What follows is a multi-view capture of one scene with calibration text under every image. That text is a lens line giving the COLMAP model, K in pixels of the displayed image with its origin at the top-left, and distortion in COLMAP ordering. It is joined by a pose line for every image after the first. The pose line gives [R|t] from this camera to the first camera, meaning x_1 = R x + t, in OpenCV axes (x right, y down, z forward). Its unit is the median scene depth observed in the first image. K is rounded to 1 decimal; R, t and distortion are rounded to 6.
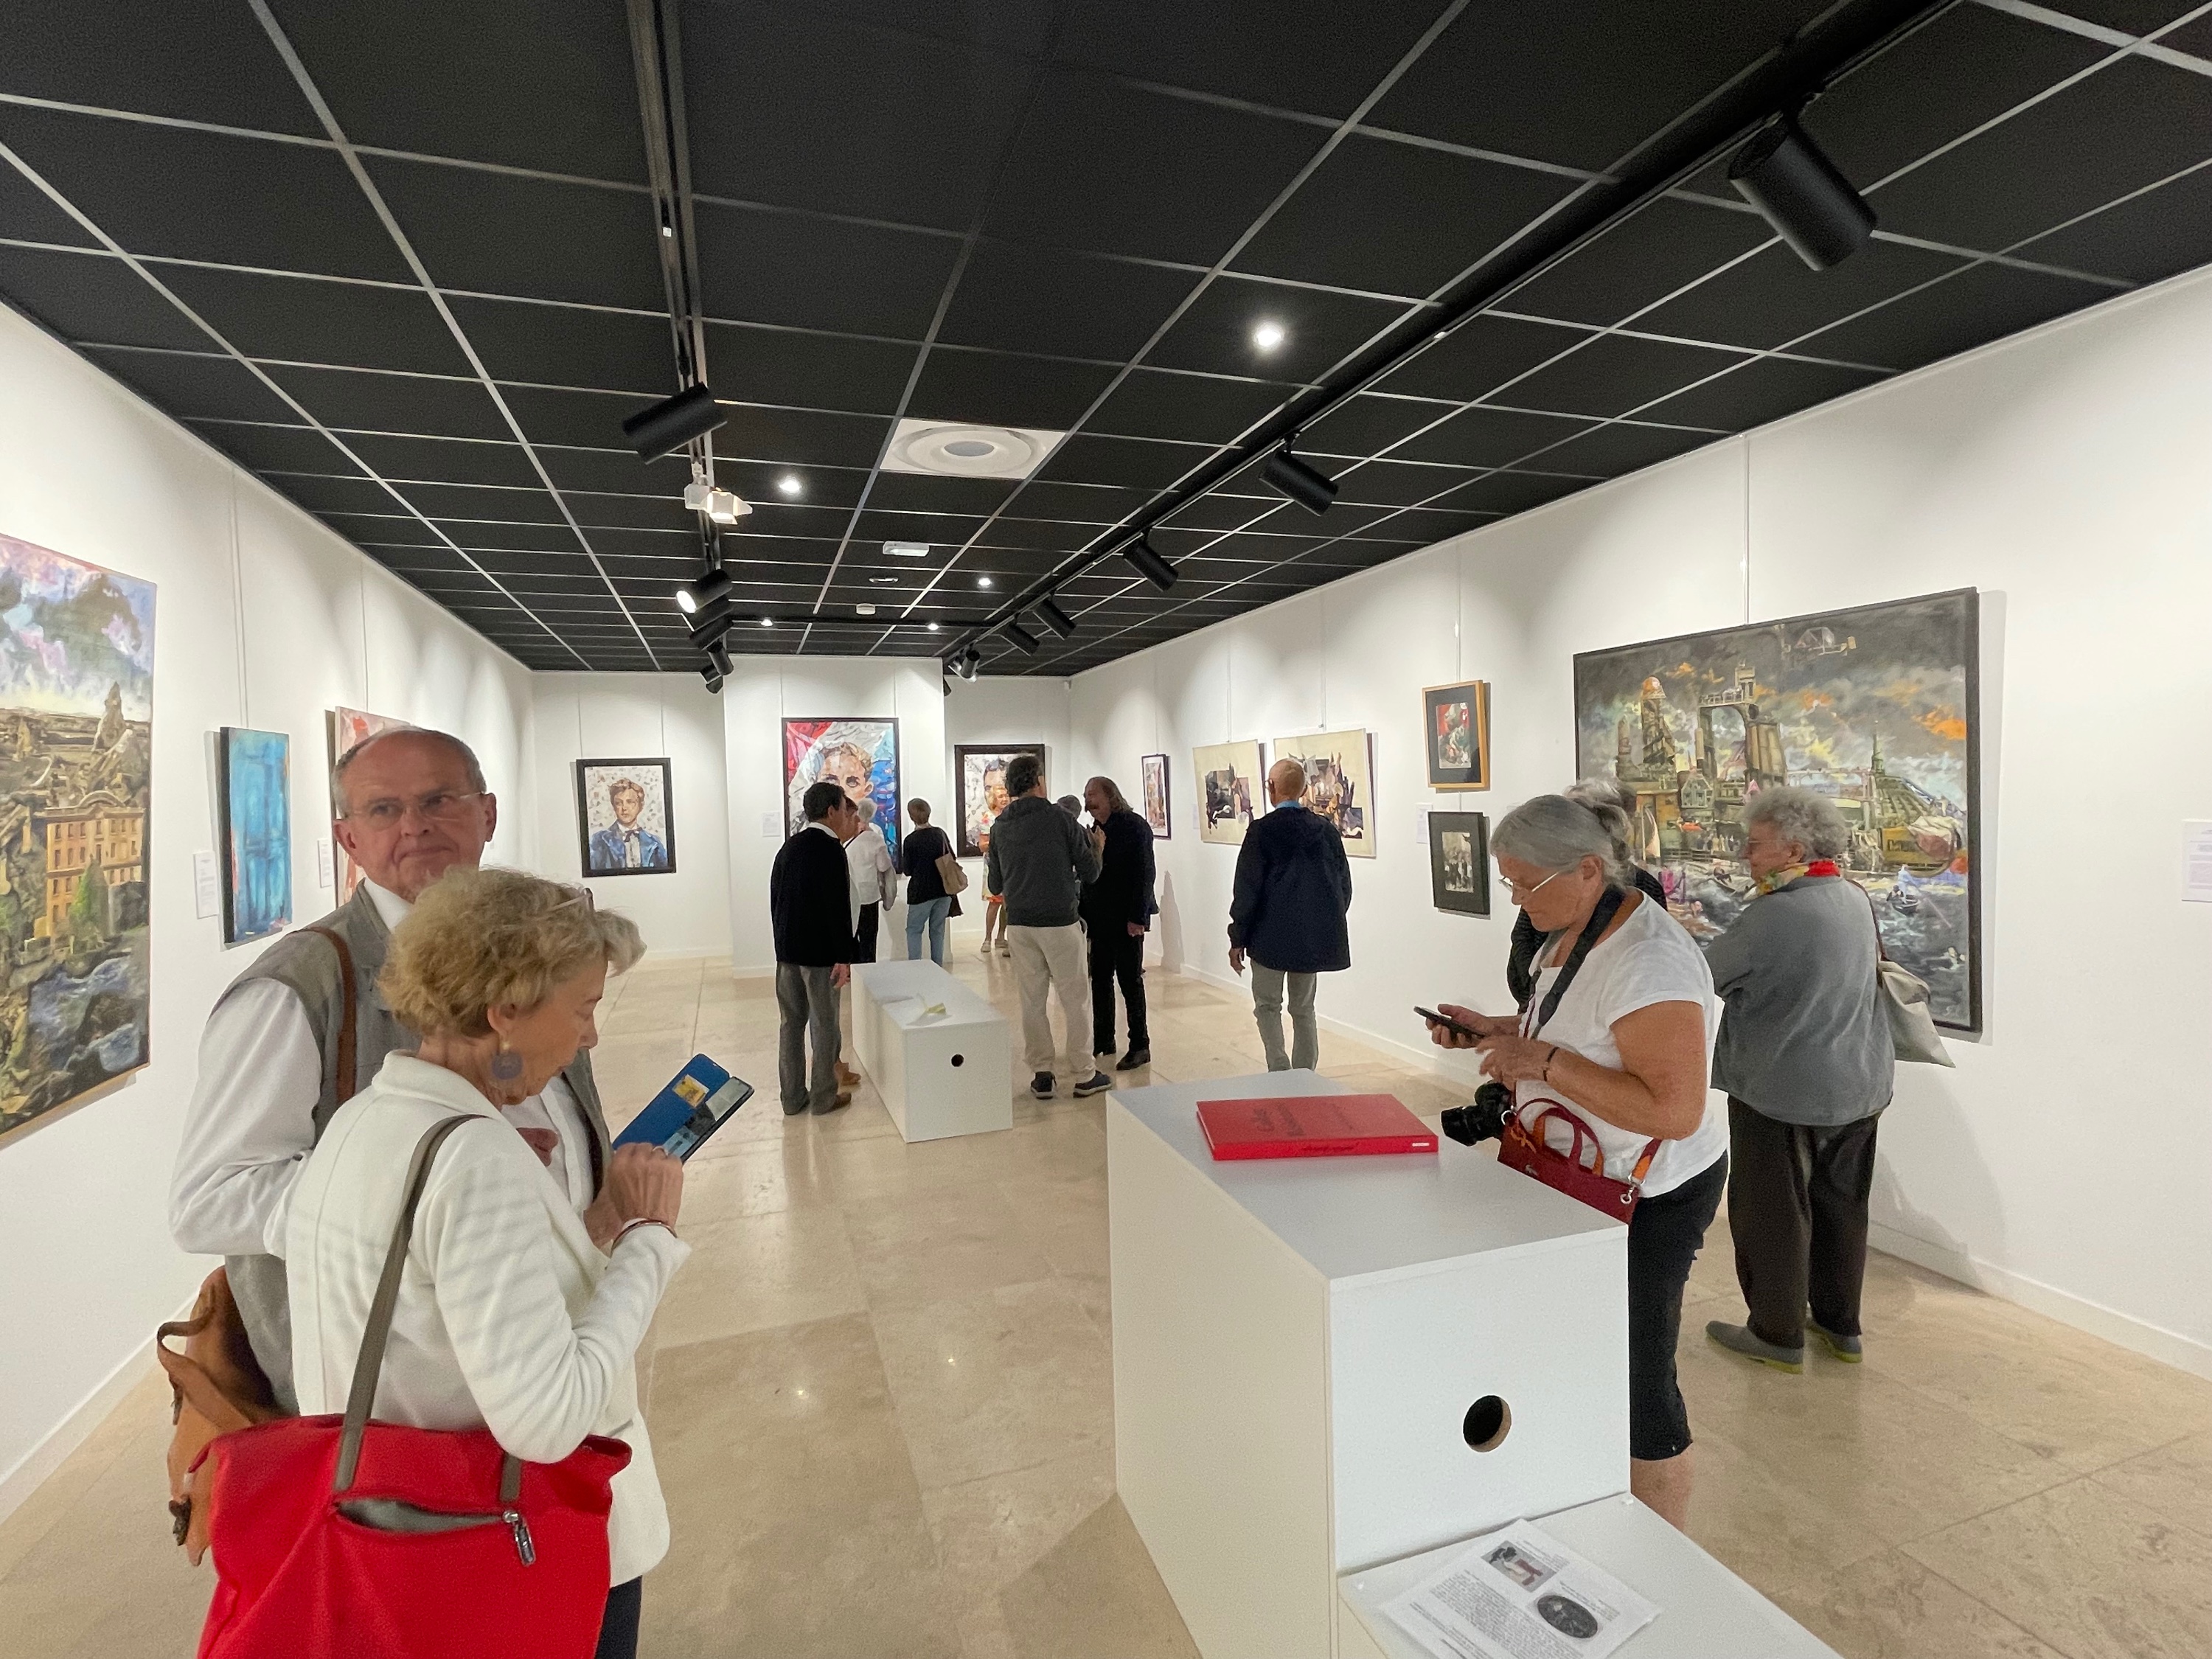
lens RADIAL K [[1034.5, 0, 1106.7], [0, 1034.5, 821.4], [0, 0, 1]] dist [0.000565, 0.000087]
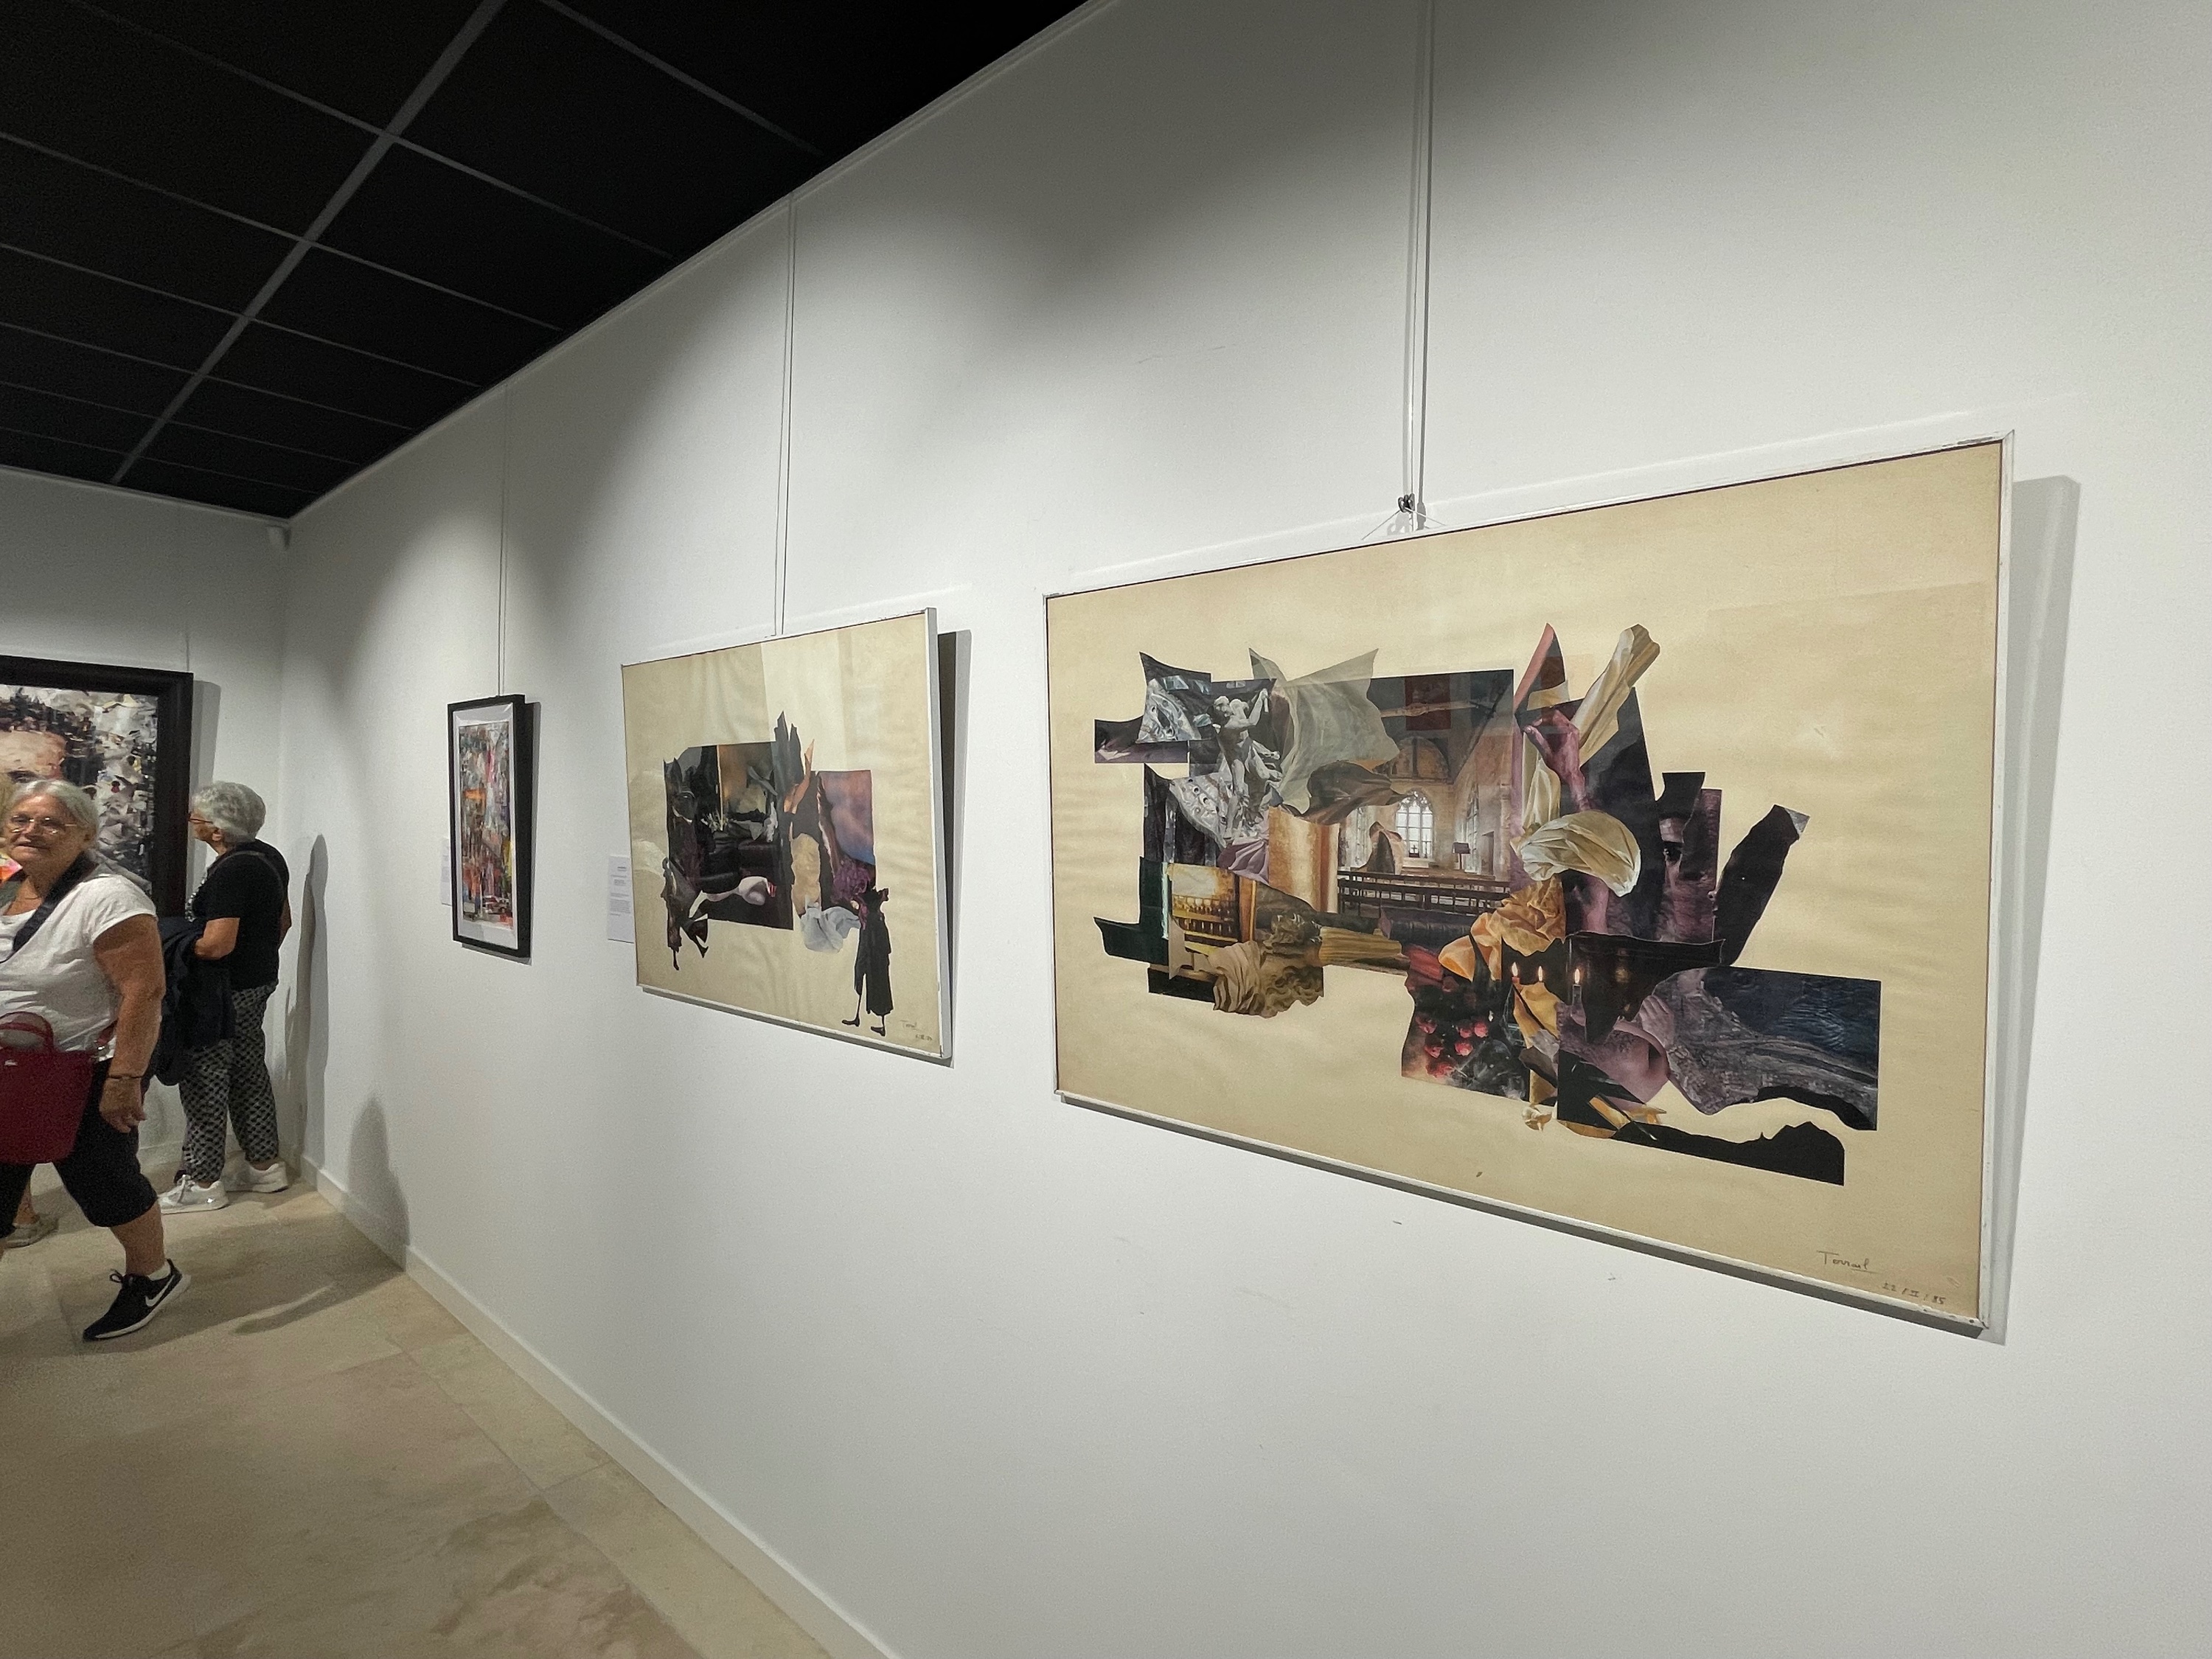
lens RADIAL K [[1034.5, 0, 1122.4], [0, 1034.5, 829.3], [0, 0, 1]] dist [0.000565, 0.000087]
pose [[0.852141, 0.048311, 0.521078, 0.110198], [-0.033919, 0.998735, -0.037127, -0.039245], [-0.522213, 0.013963, 0.852701, 1.383469]]
